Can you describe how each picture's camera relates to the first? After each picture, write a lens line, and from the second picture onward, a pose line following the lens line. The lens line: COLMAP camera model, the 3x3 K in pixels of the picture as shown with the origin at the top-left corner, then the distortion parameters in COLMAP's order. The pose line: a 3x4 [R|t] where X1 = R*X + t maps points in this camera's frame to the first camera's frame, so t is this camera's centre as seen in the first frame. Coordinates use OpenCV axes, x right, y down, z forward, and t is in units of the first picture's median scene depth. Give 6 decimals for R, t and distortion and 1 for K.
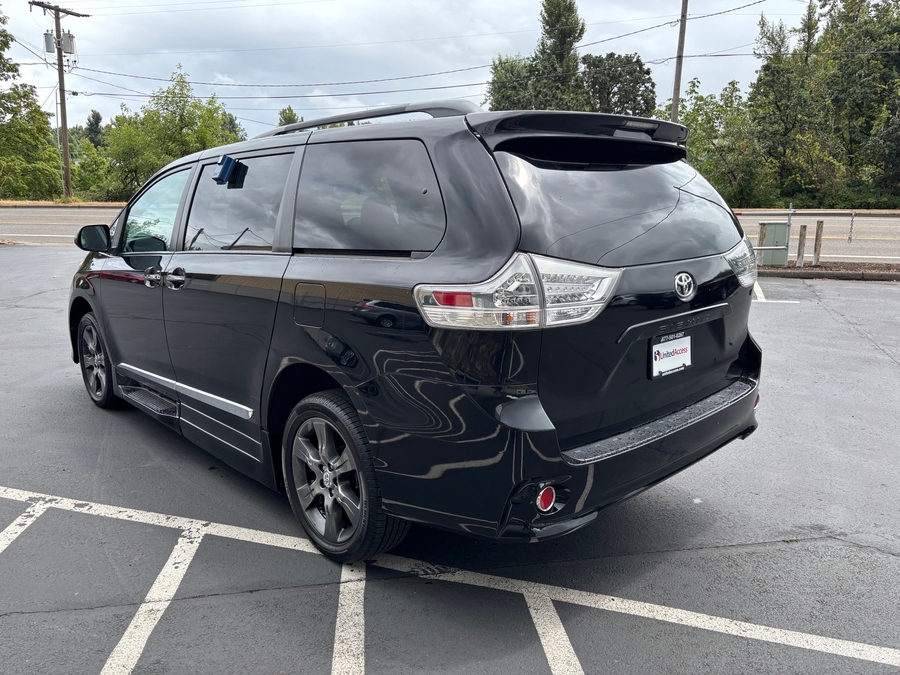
lens RADIAL K [[683.5, 0, 454.9], [0, 683.5, 343.5], [0, 0, 1]] dist [0.057206, -0.077508]
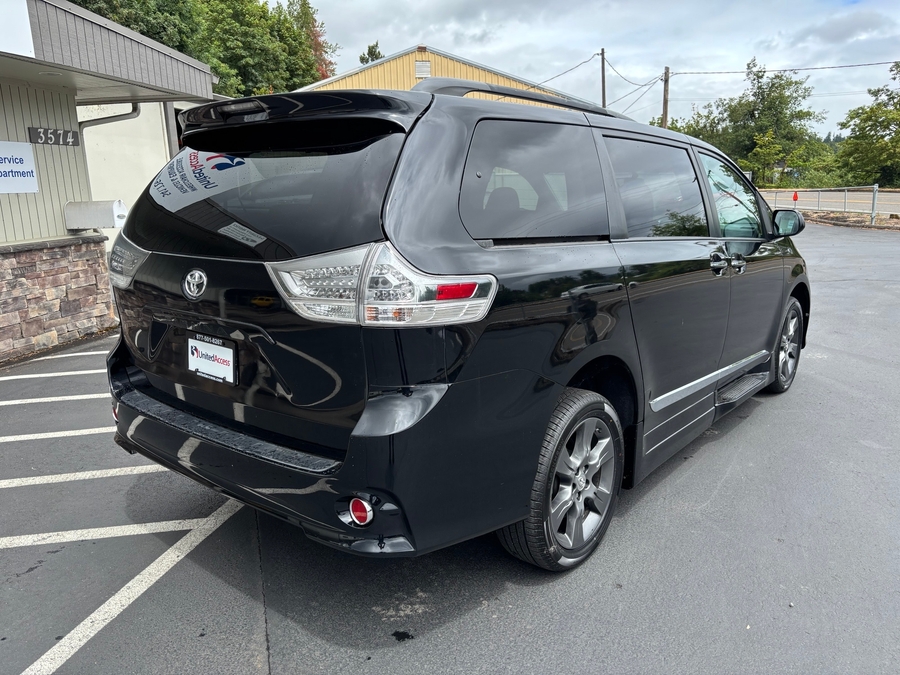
lens RADIAL K [[683.9, 0, 460.2], [0, 683.9, 341.5], [0, 0, 1]] dist [0.002079, 0.005109]
pose [[0.136585, 0.218443, -0.966244, 1.067844], [-0.198319, 0.961669, 0.189375, -0.211330], [0.970574, 0.165759, 0.174671, 1.001494]]
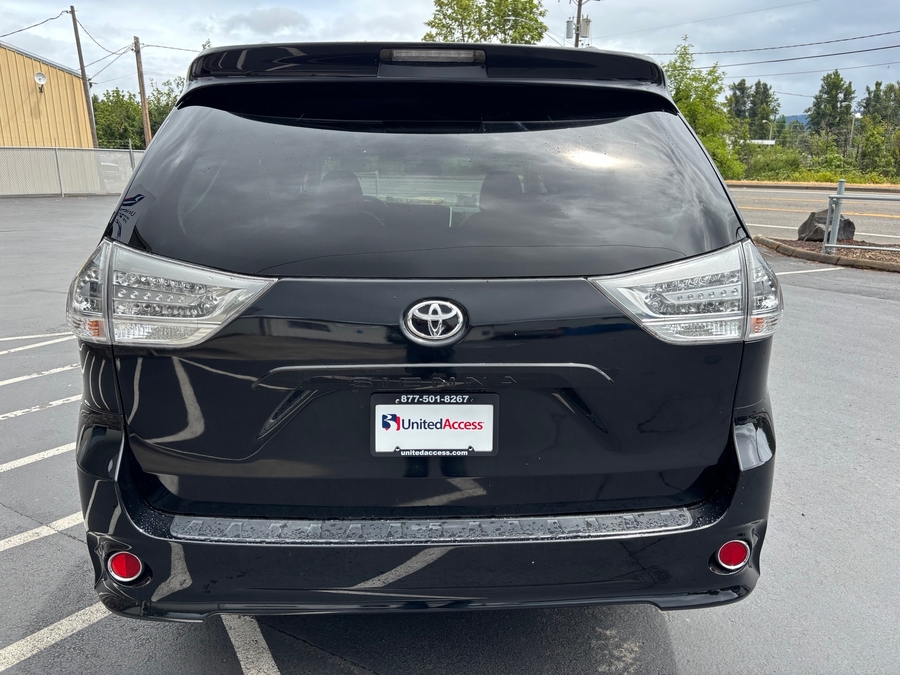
lens RADIAL K [[683.5, 0, 454.9], [0, 683.5, 343.5], [0, 0, 1]] dist [0.057206, -0.077508]
pose [[0.756496, 0.169855, -0.631556, 0.613606], [-0.147805, 0.985103, 0.087895, -0.100085], [0.637077, 0.026855, 0.770332, 0.457796]]
